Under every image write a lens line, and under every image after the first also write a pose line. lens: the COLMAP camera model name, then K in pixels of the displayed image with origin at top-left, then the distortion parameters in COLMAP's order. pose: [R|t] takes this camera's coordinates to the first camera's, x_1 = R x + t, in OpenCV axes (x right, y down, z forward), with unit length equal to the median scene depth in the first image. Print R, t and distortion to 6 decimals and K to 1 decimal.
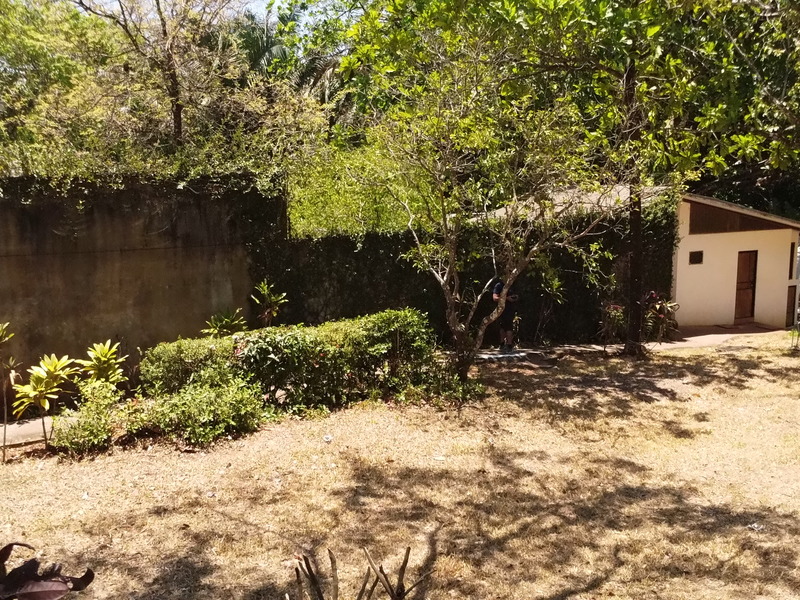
lens RADIAL K [[775.5, 0, 394.7], [0, 775.5, 294.6], [0, 0, 1]] dist [-0.040653, 0.000000]
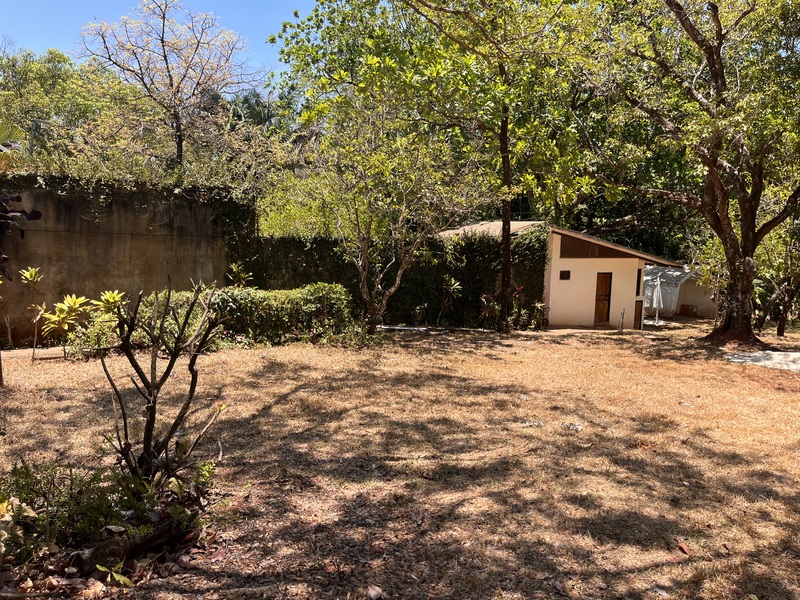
lens RADIAL K [[604.4, 0, 398.4], [0, 604.4, 302.7], [0, 0, 1]] dist [0.053149, -0.081597]
pose [[0.998841, 0.033769, 0.034305, 0.097748], [-0.032347, 0.998628, -0.041176, 0.095244], [-0.035648, 0.040018, 0.998563, -0.125659]]
